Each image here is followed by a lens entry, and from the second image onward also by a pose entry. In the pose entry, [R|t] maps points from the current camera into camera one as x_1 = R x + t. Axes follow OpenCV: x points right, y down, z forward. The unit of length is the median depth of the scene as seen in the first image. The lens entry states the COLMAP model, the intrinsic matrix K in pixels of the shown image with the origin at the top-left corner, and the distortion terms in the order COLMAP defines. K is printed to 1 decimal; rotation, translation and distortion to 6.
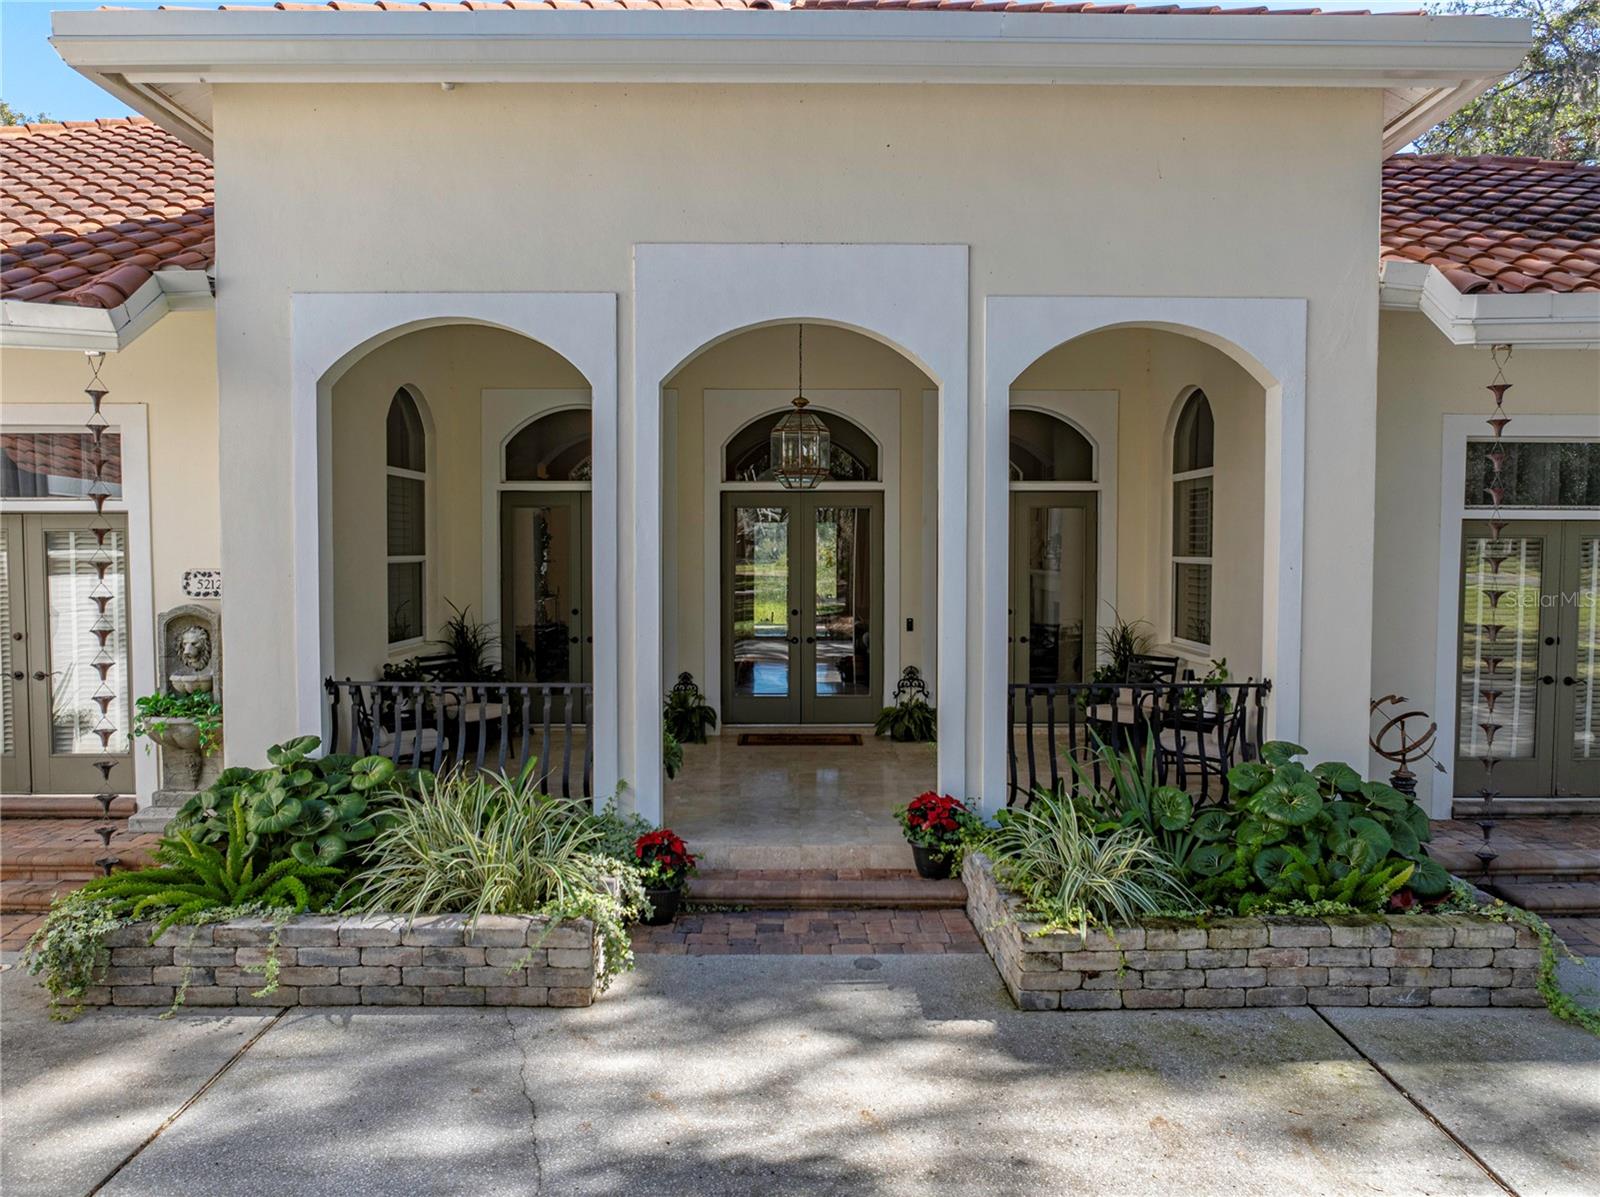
lens RADIAL K [[1118.2, 0, 794.2], [0, 1118.2, 595.4], [0, 0, 1]] dist [-0.020867, 0.007254]
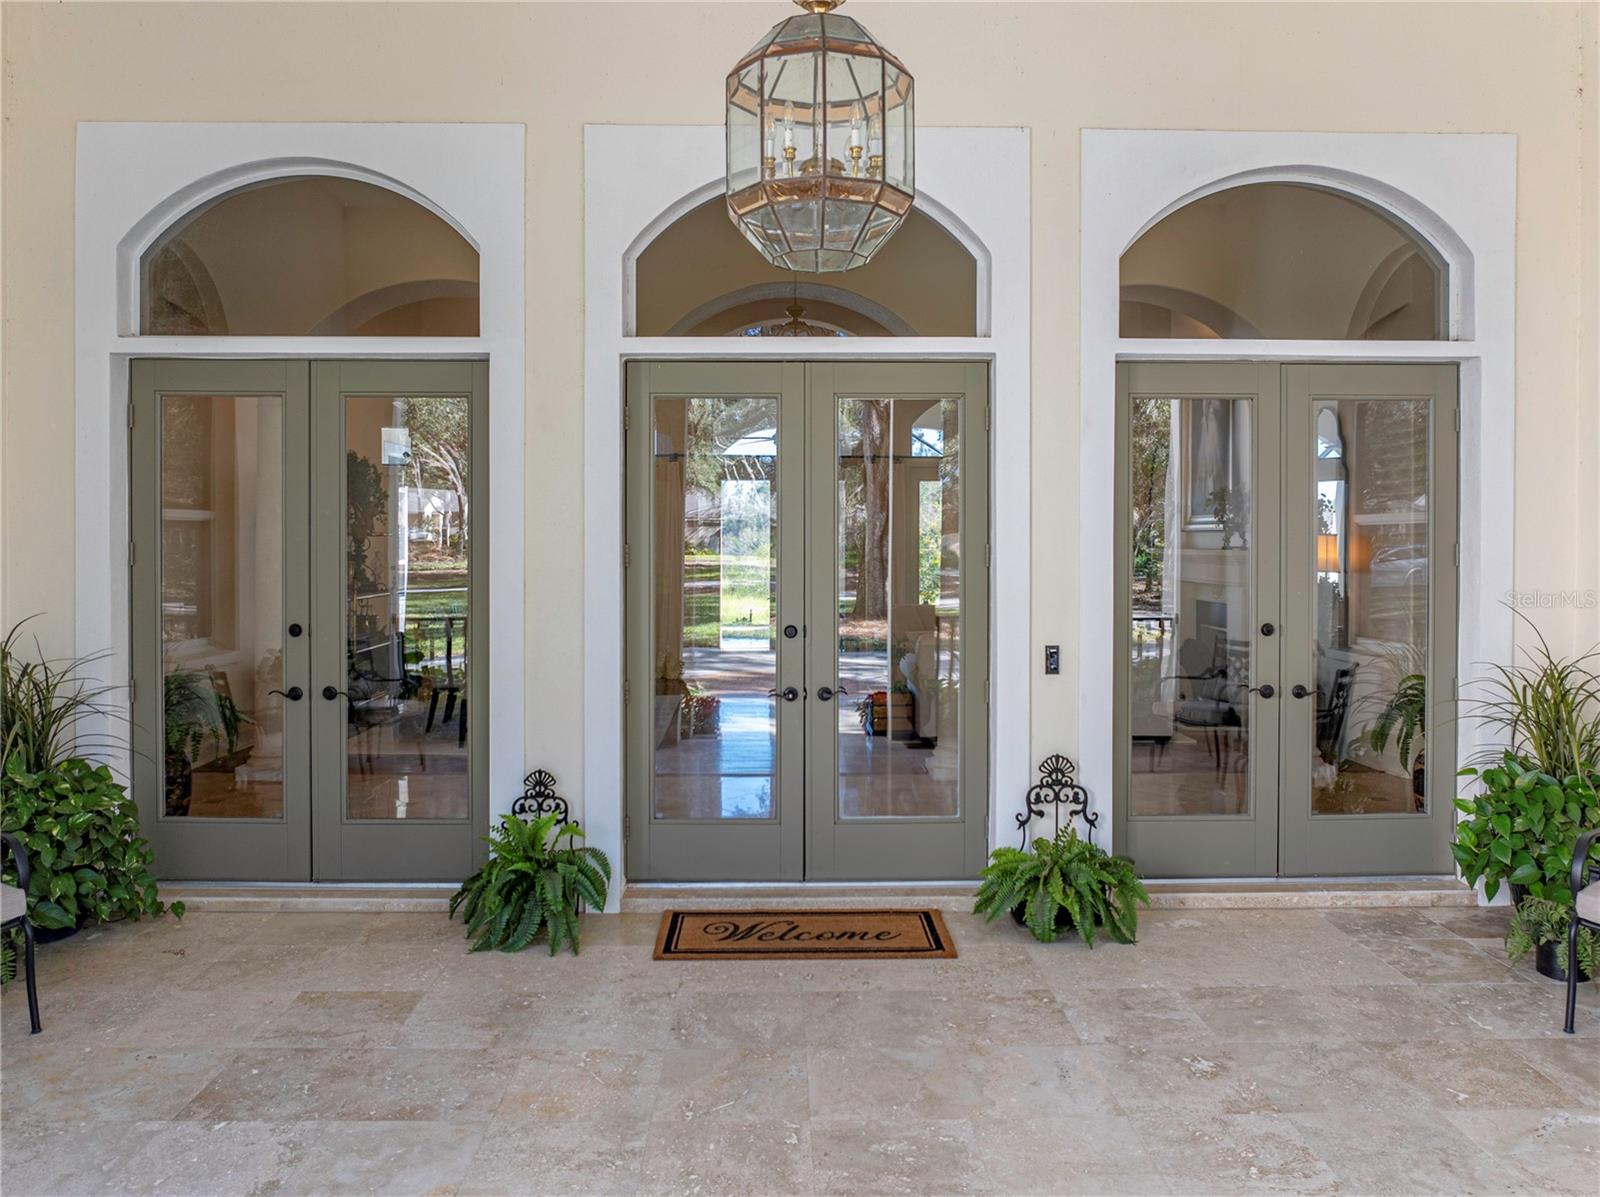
lens RADIAL K [[1118.2, 0, 797.6], [0, 1118.2, 590.2], [0, 0, 1]] dist [-0.020867, 0.007254]
pose [[0.999822, -0.000555, 0.018862, -0.004996], [0.000526, 0.999999, 0.001512, -0.001809], [-0.018863, -0.001502, 0.999821, 0.562352]]
